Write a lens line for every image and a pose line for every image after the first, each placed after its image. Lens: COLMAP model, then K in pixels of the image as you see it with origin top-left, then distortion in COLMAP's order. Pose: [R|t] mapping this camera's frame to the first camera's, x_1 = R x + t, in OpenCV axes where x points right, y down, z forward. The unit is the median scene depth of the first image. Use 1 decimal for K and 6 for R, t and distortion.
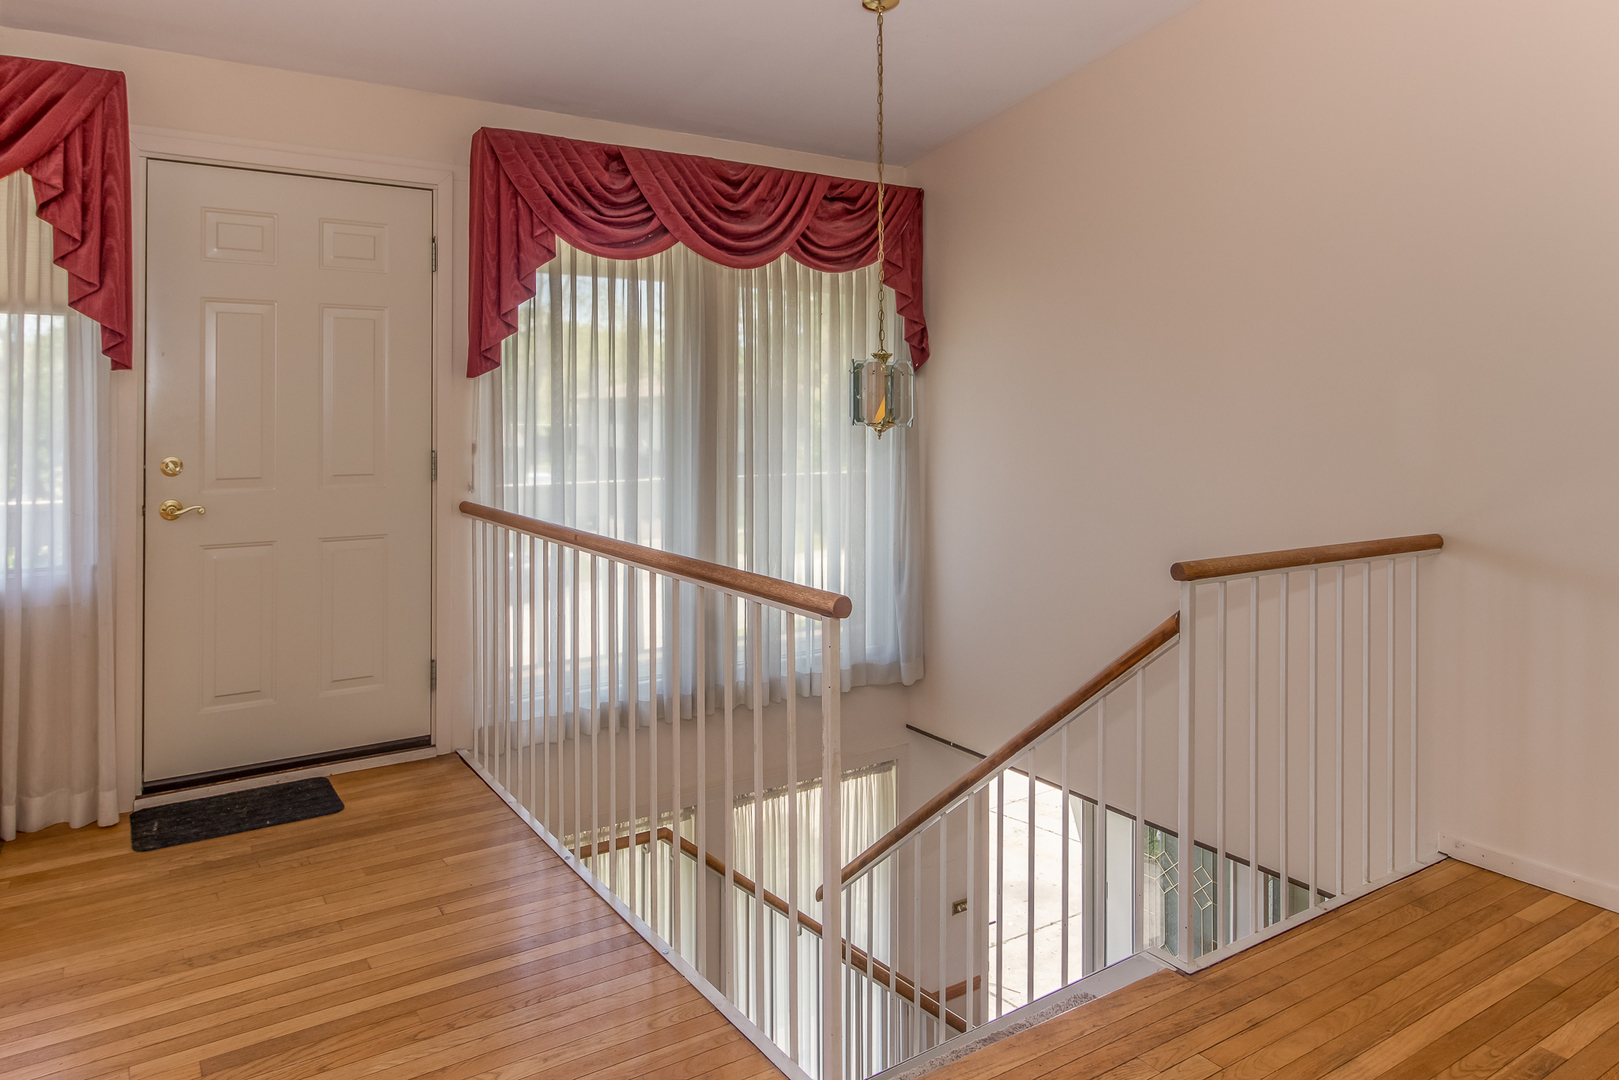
lens RADIAL K [[1058.8, 0, 820.7], [0, 1058.8, 404.6], [0, 0, 1]] dist [-0.010132, 0.004218]
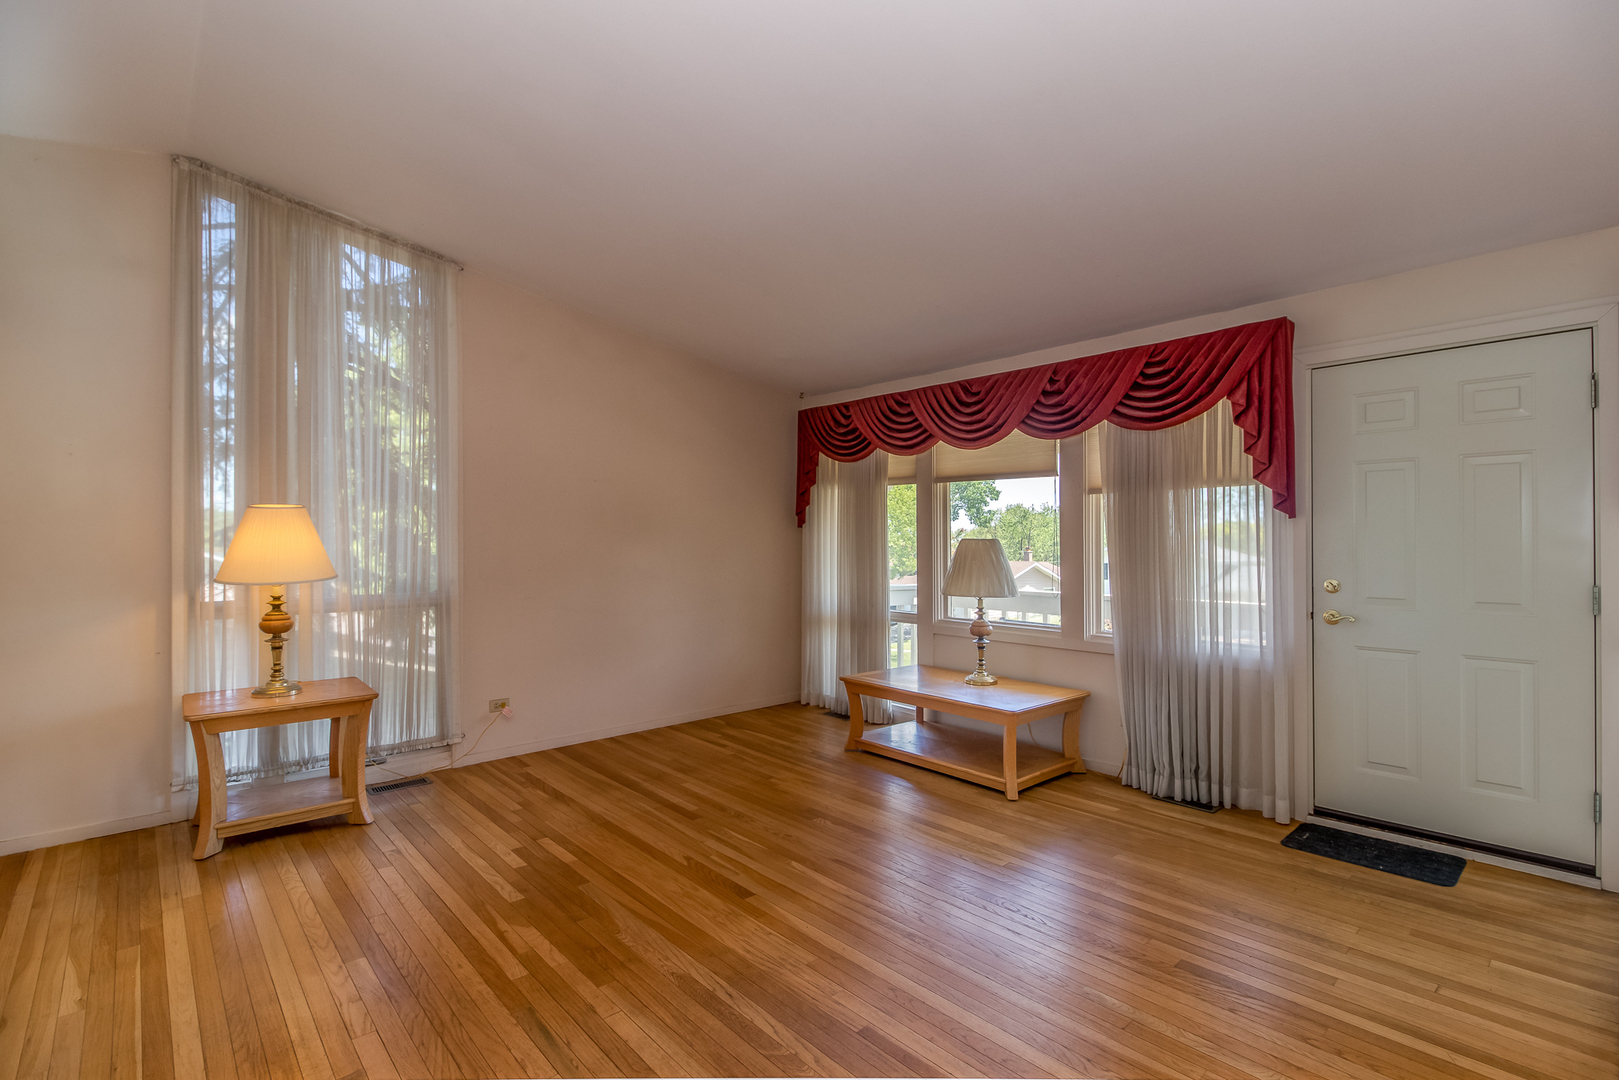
lens RADIAL K [[747.0, 0, 814.2], [0, 747.0, 545.6], [0, 0, 1]] dist [0.002966, -0.002066]
pose [[0.148014, -0.002417, -0.988982, 0.279804], [0.004926, 0.999986, -0.001706, 0.003750], [0.988973, -0.004619, 0.148024, 0.191068]]
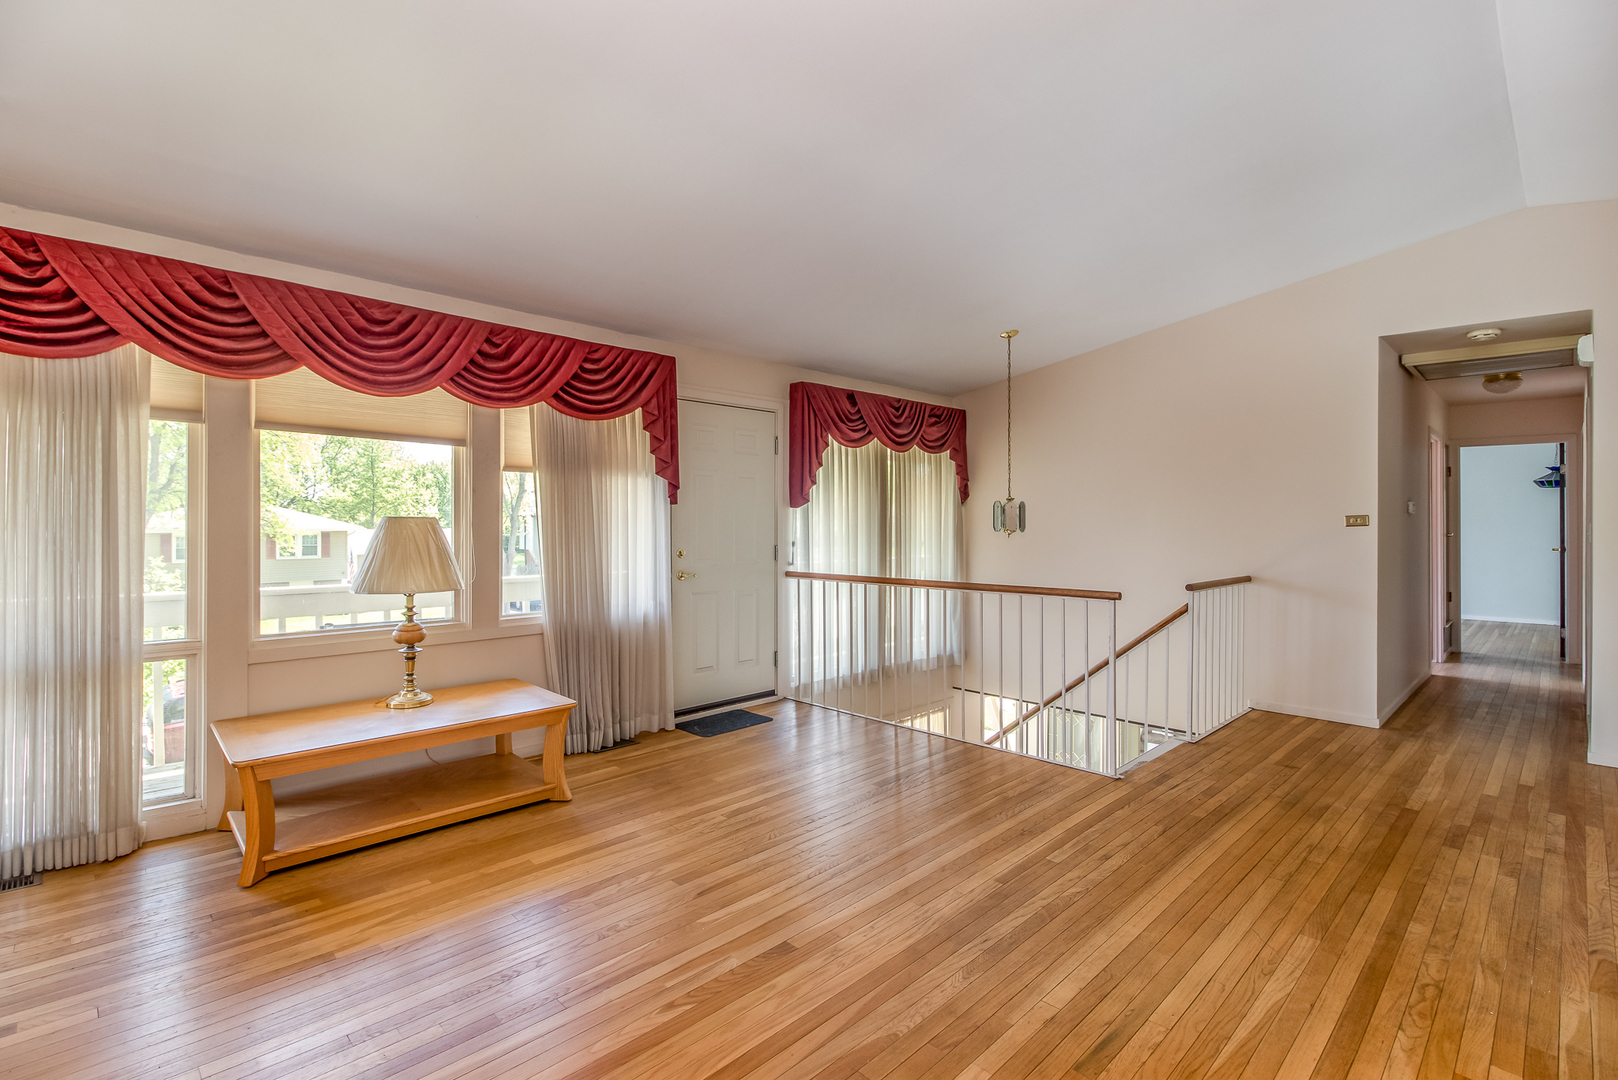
lens RADIAL K [[746.5, 0, 812.9], [0, 746.5, 527.0], [0, 0, 1]] dist [0.002966, -0.002066]
pose [[0.981425, -0.002571, 0.191829, -0.681606], [0.000247, 0.999926, 0.012137, -0.008546], [-0.191846, -0.011864, 0.981353, -0.455108]]
